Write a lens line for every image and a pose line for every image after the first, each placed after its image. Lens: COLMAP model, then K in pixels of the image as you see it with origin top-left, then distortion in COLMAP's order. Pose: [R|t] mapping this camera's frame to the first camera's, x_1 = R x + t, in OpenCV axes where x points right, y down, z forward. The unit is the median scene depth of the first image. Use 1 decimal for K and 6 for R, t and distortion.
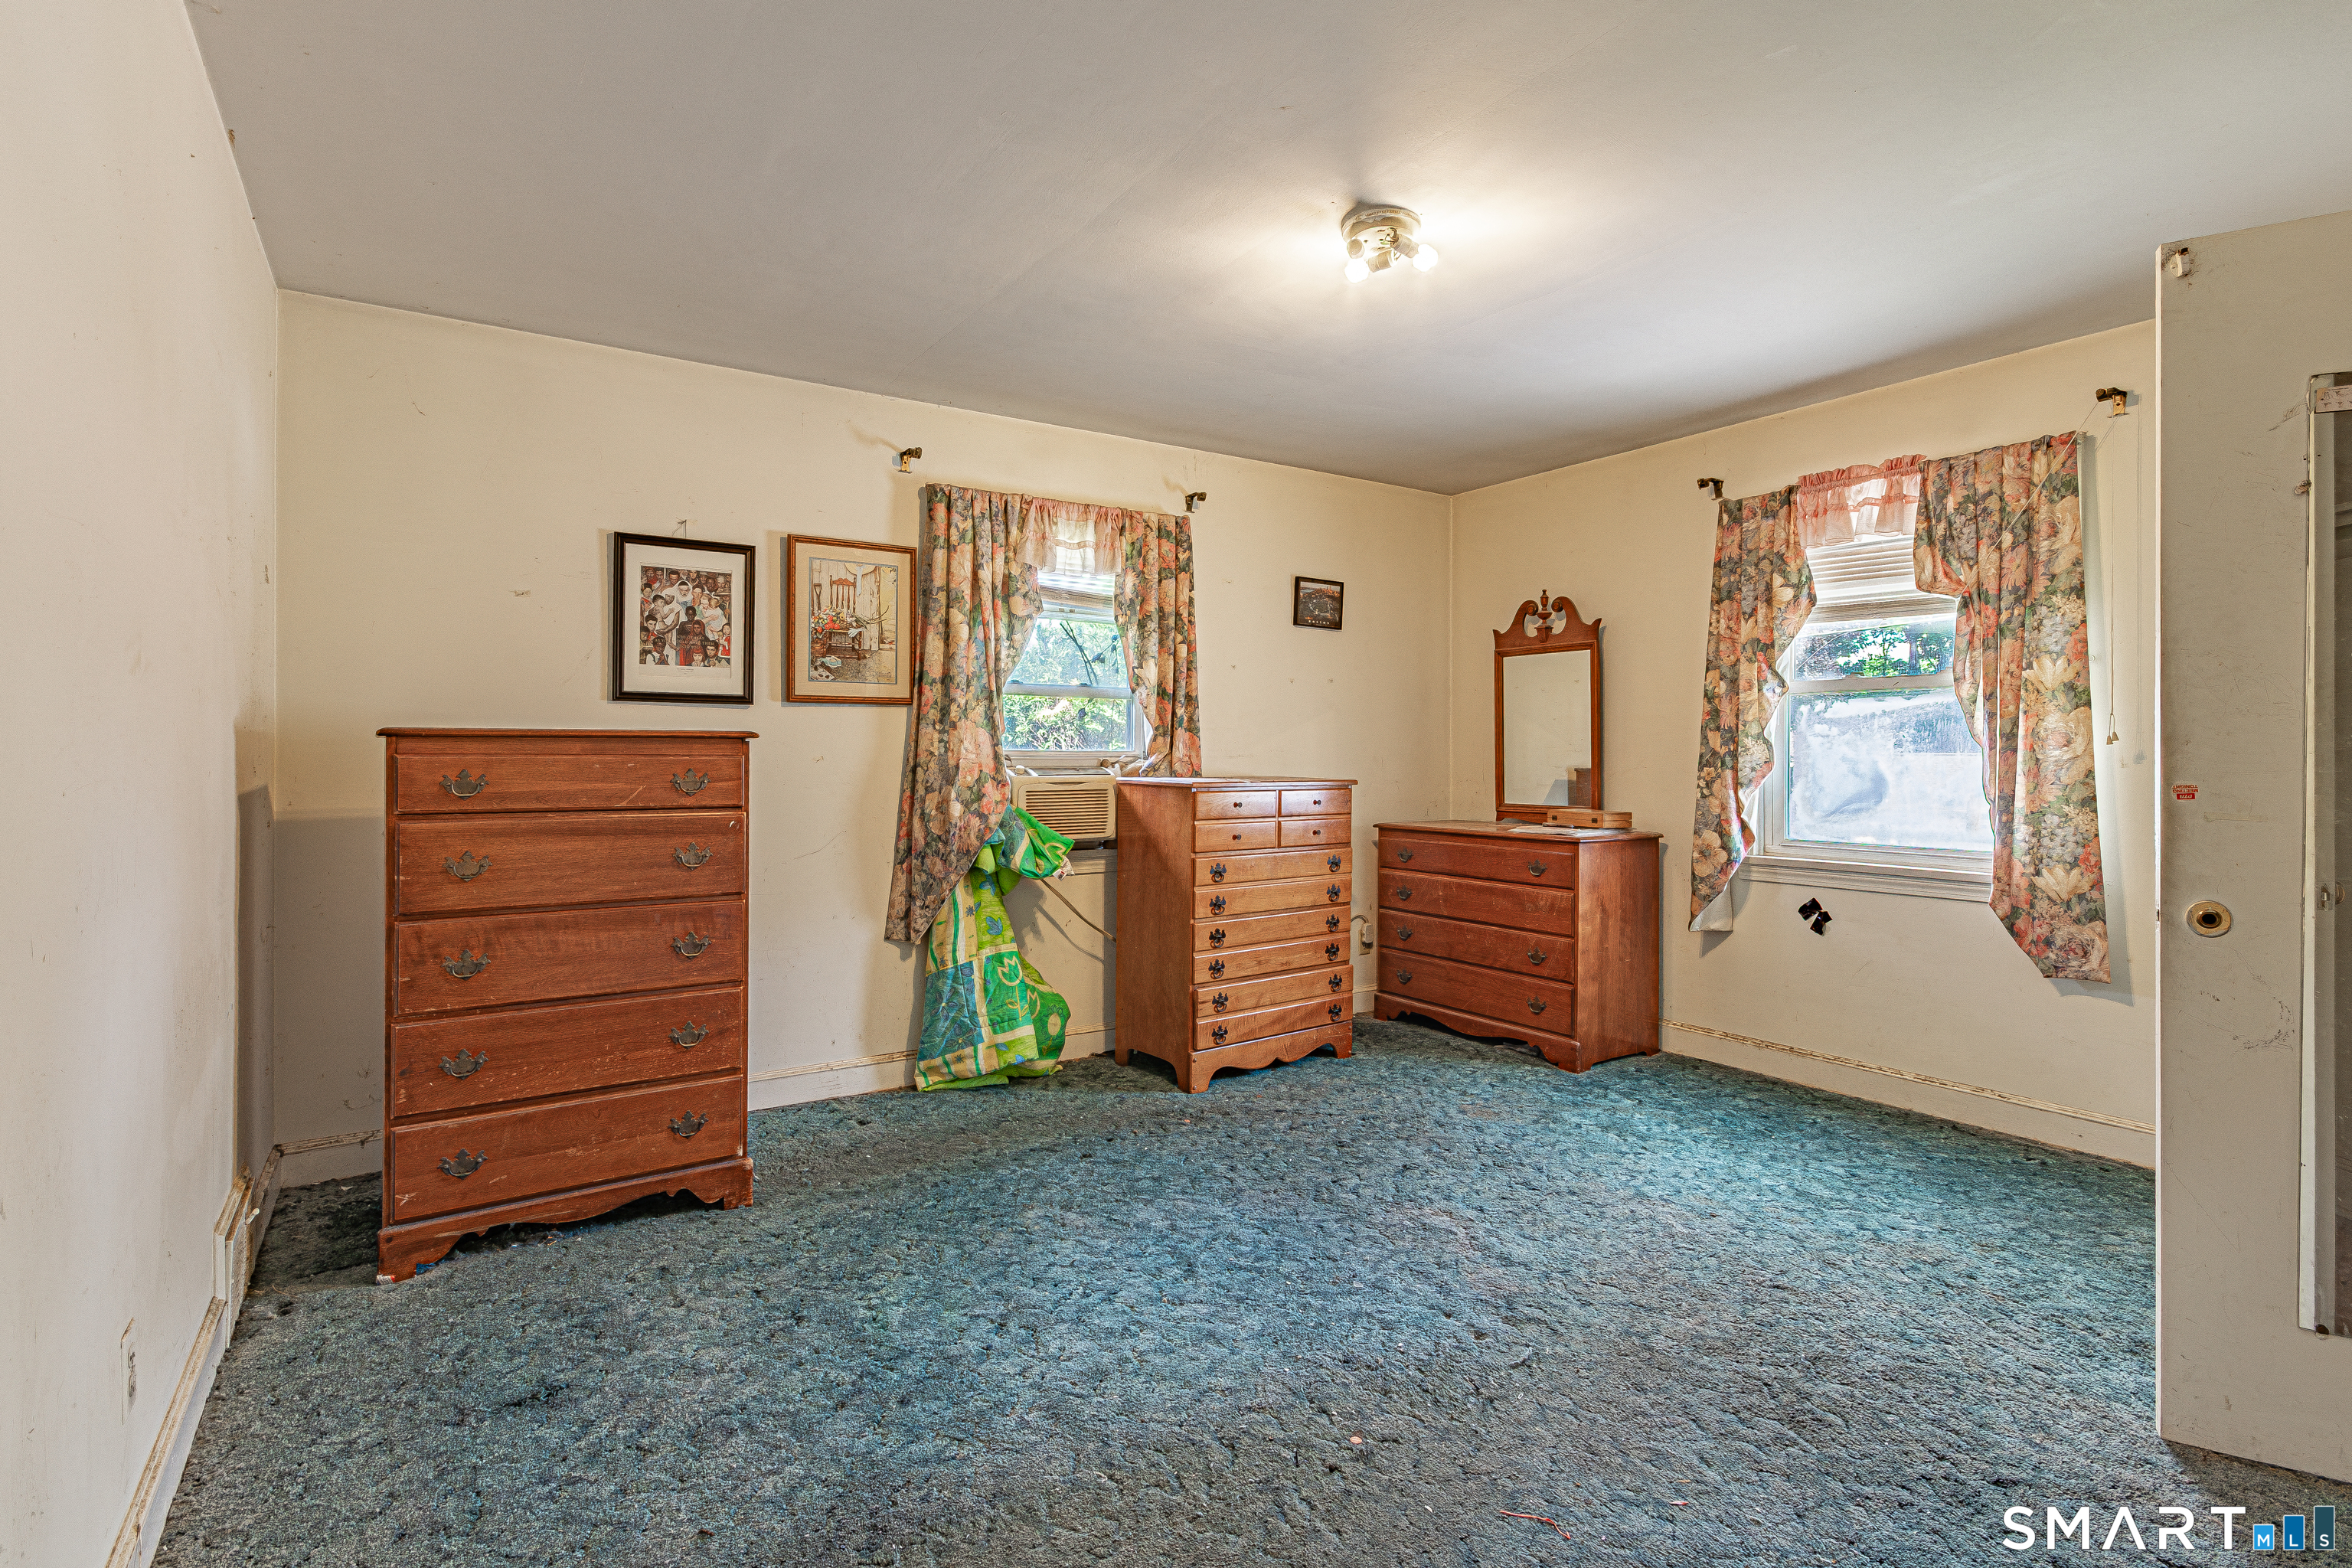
lens RADIAL K [[1118.0, 0, 1167.0], [0, 1118.0, 765.7], [0, 0, 1]] dist [0.001993, 0.000954]
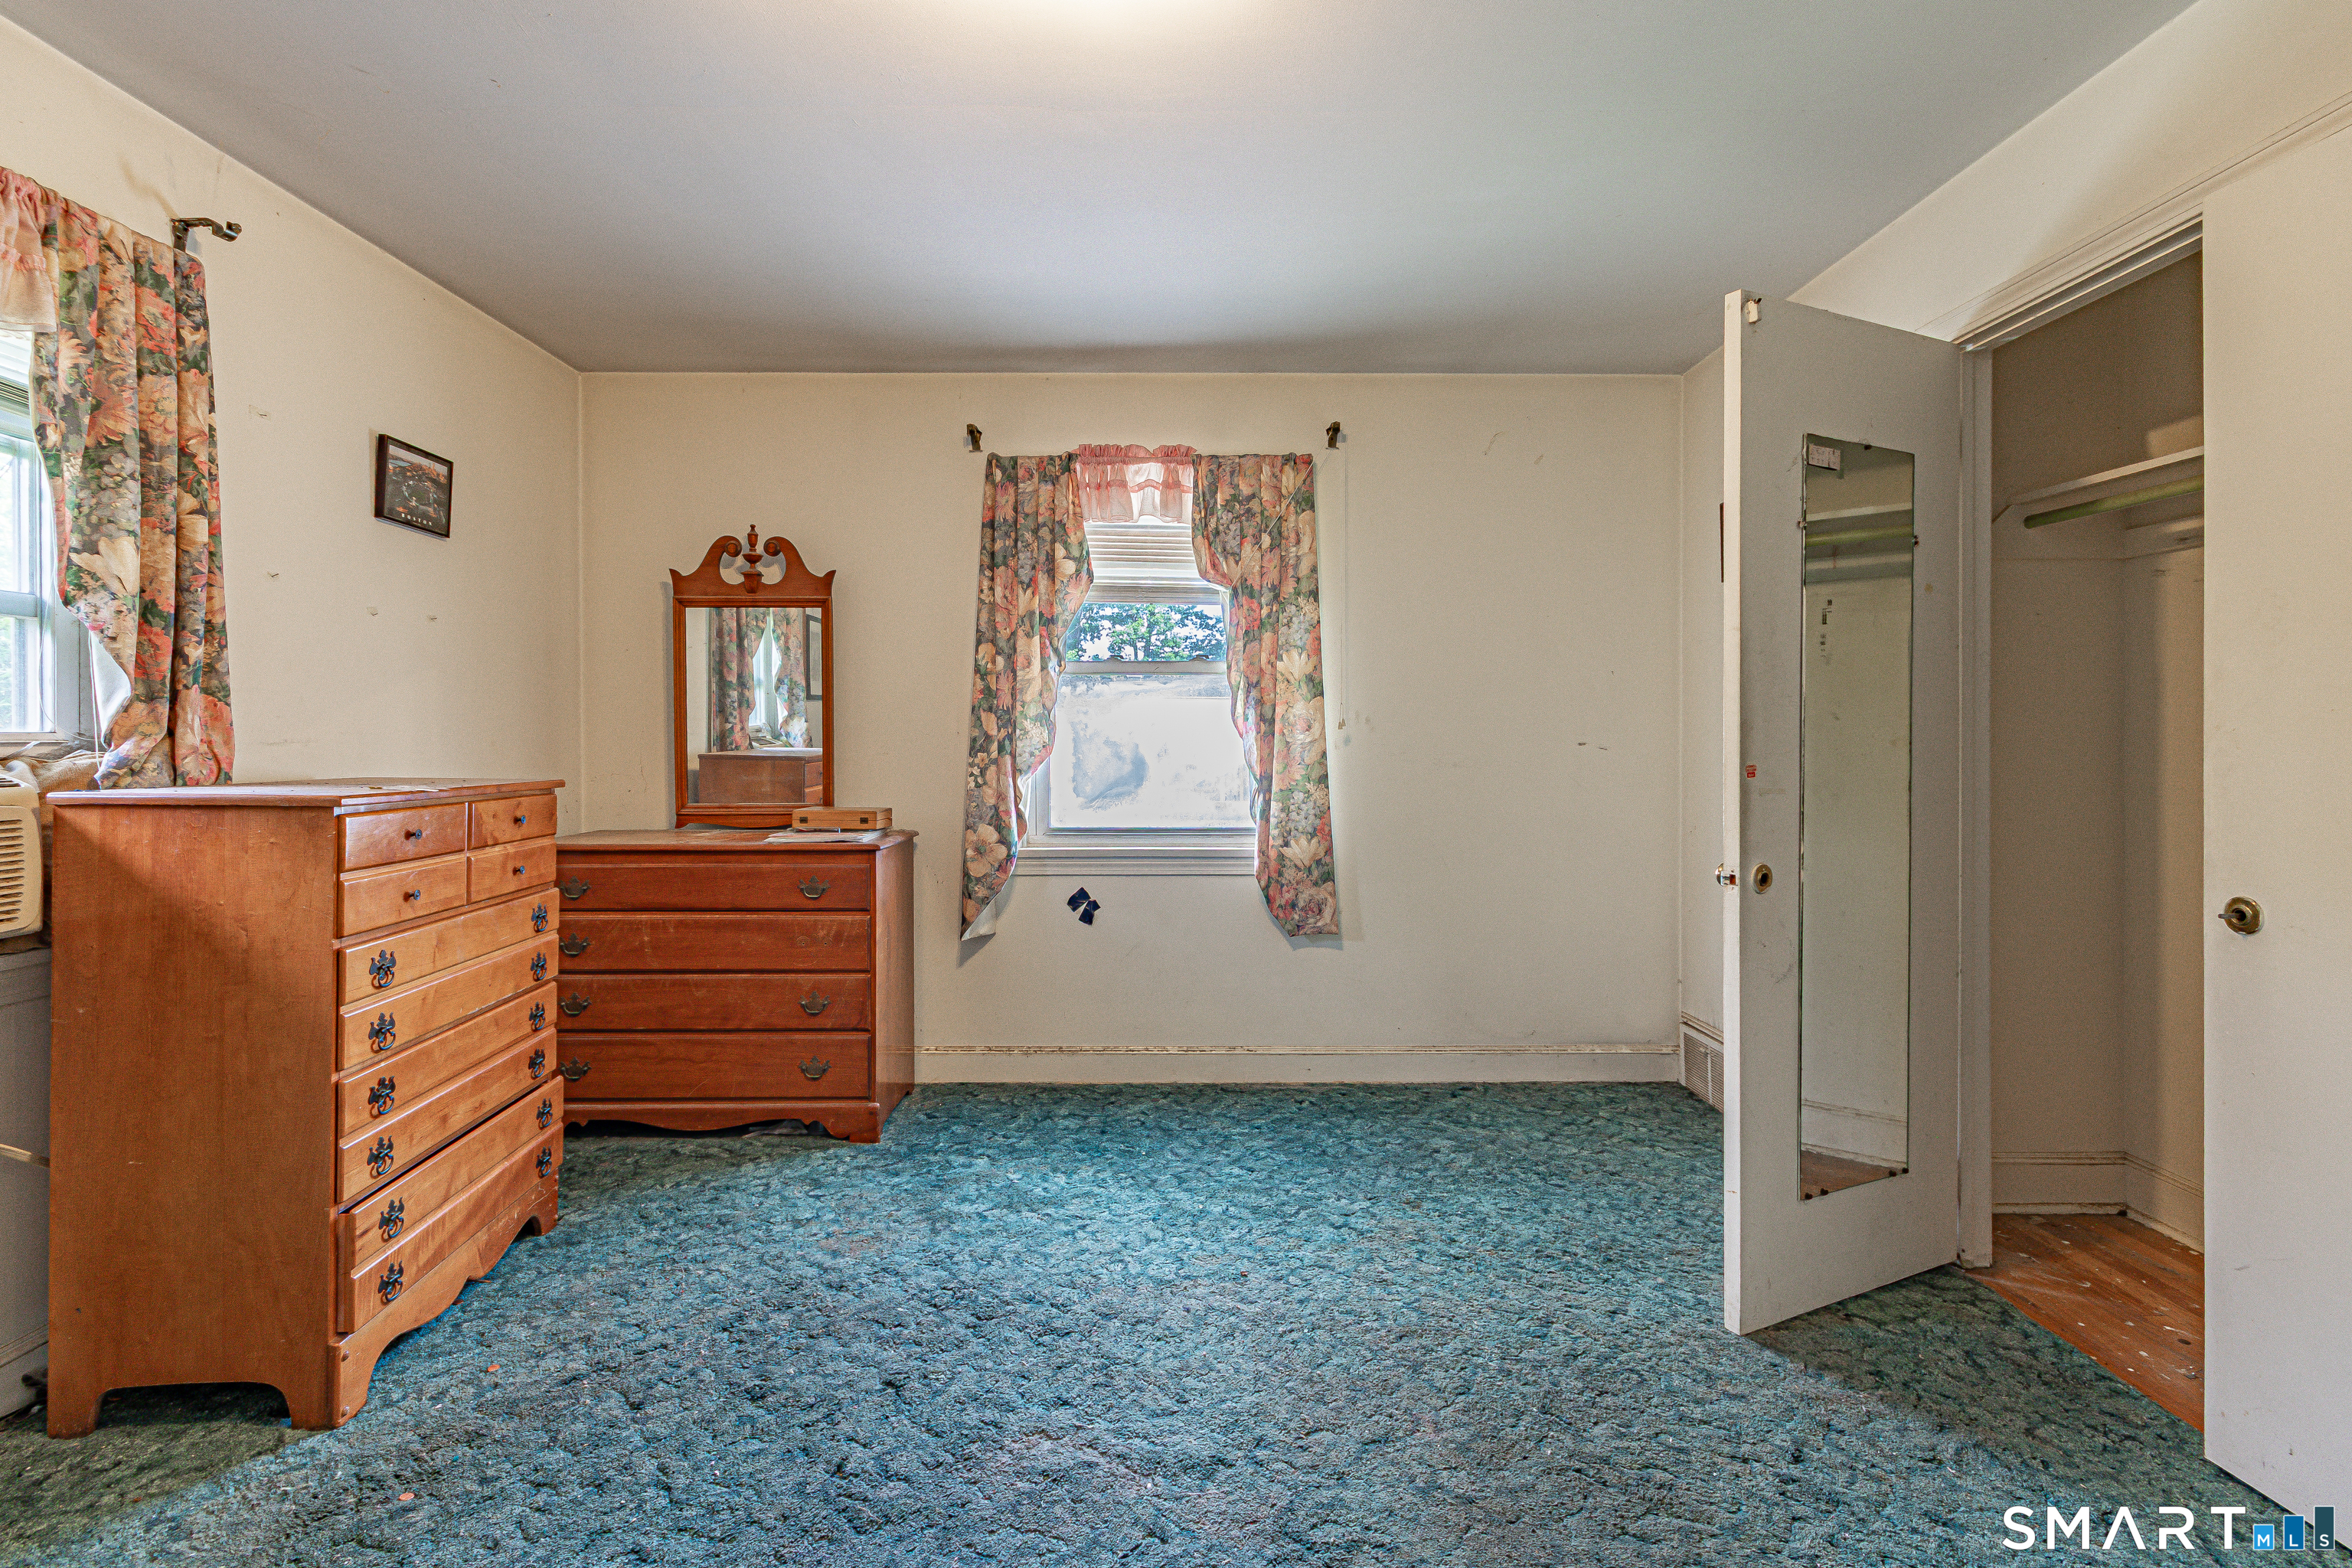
lens RADIAL K [[1118.0, 0, 1188.1], [0, 1118.0, 751.7], [0, 0, 1]] dist [0.001993, 0.000954]
pose [[0.549686, -0.011218, 0.835296, -0.175199], [0.009443, 0.999929, 0.007214, -0.004348], [-0.835318, 0.003922, 0.549753, 0.397572]]
